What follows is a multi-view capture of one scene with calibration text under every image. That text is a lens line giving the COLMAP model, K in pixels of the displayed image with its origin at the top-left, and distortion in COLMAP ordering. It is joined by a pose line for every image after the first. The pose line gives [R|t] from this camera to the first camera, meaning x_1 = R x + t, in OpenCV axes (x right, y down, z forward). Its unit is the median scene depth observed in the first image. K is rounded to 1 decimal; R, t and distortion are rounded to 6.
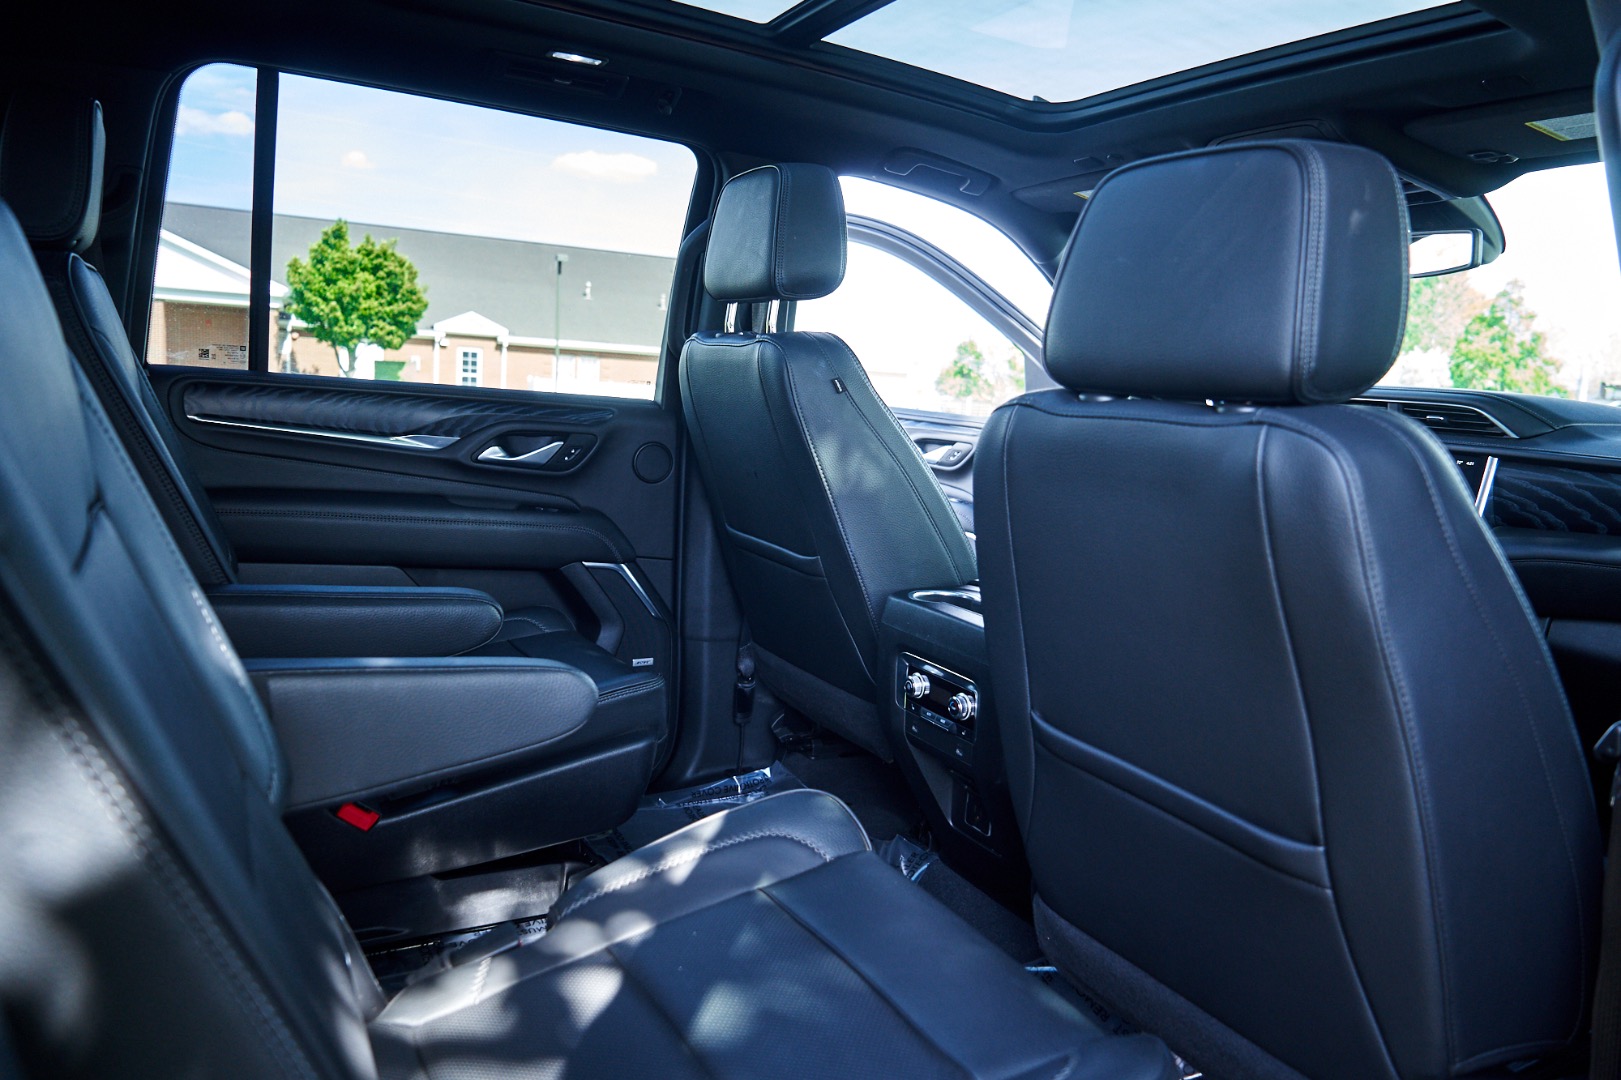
lens RADIAL K [[1109.4, 0, 810.5], [0, 1109.4, 540.0], [0, 0, 1]] dist [0.022134, -0.031776]
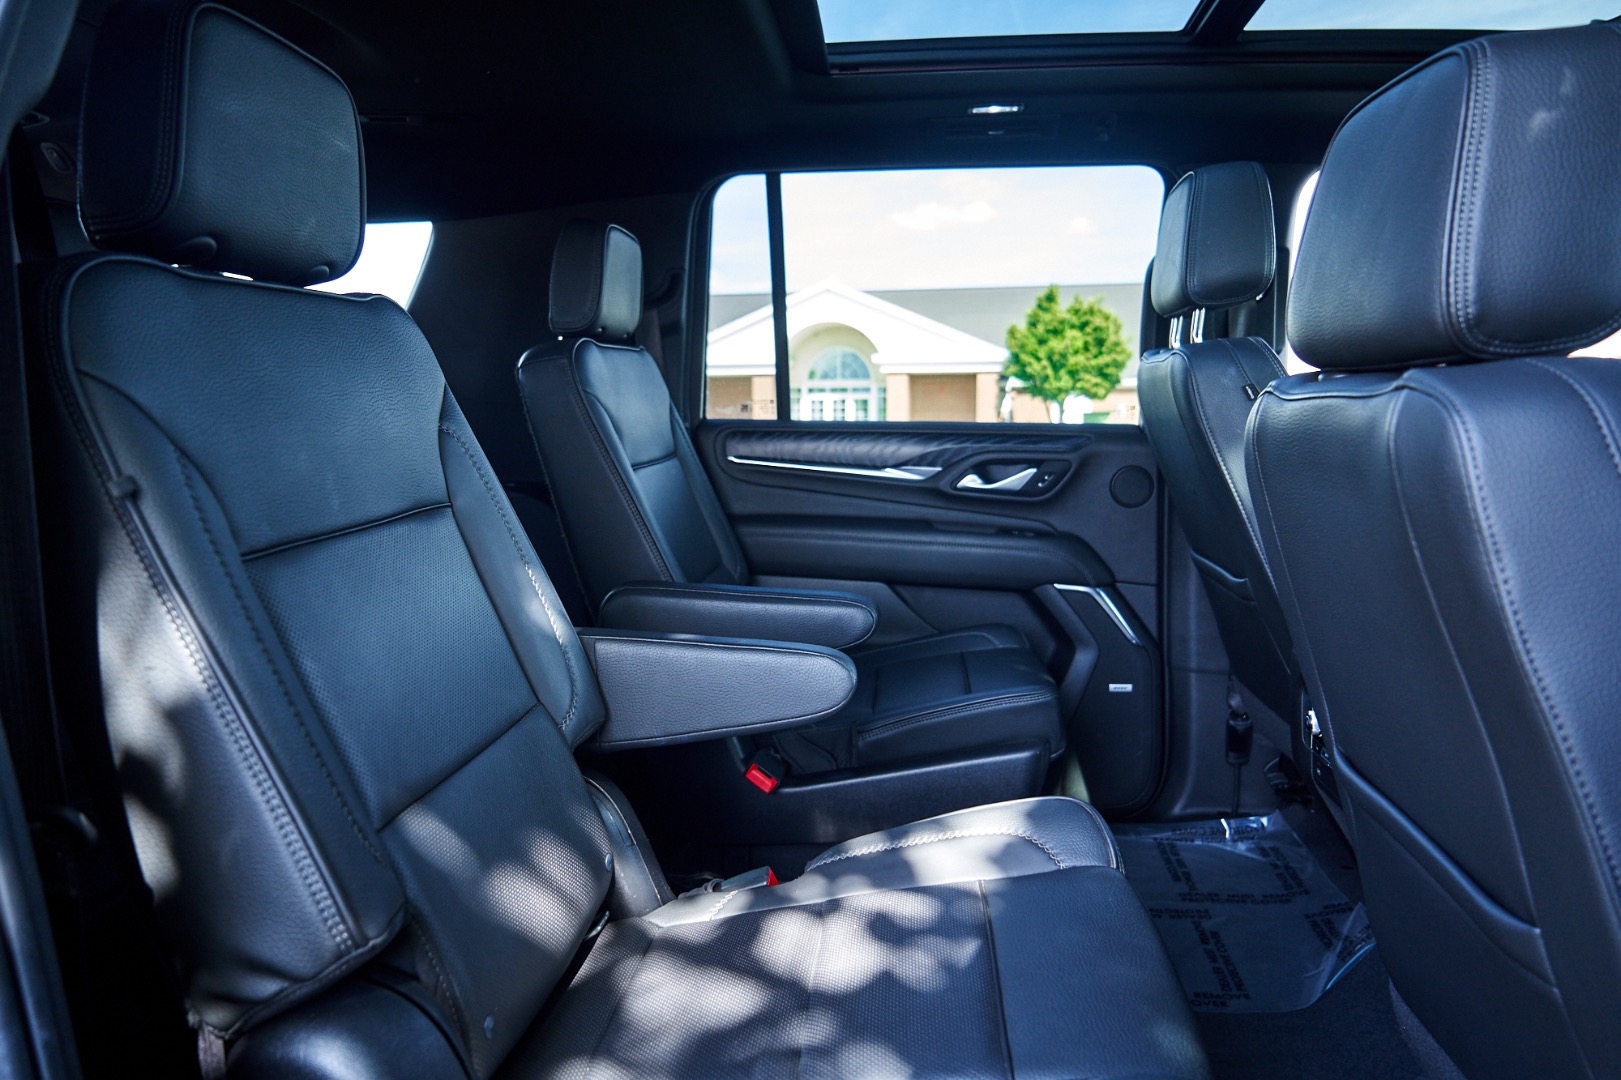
lens RADIAL K [[1105.5, 0, 810.5], [0, 1105.5, 540.0], [0, 0, 1]] dist [0.027711, -0.042233]
pose [[0.817815, -0.001096, -0.575480, 0.190911], [-0.022018, 0.999206, -0.033193, 0.016809], [0.575059, 0.039816, 0.817142, 0.027000]]
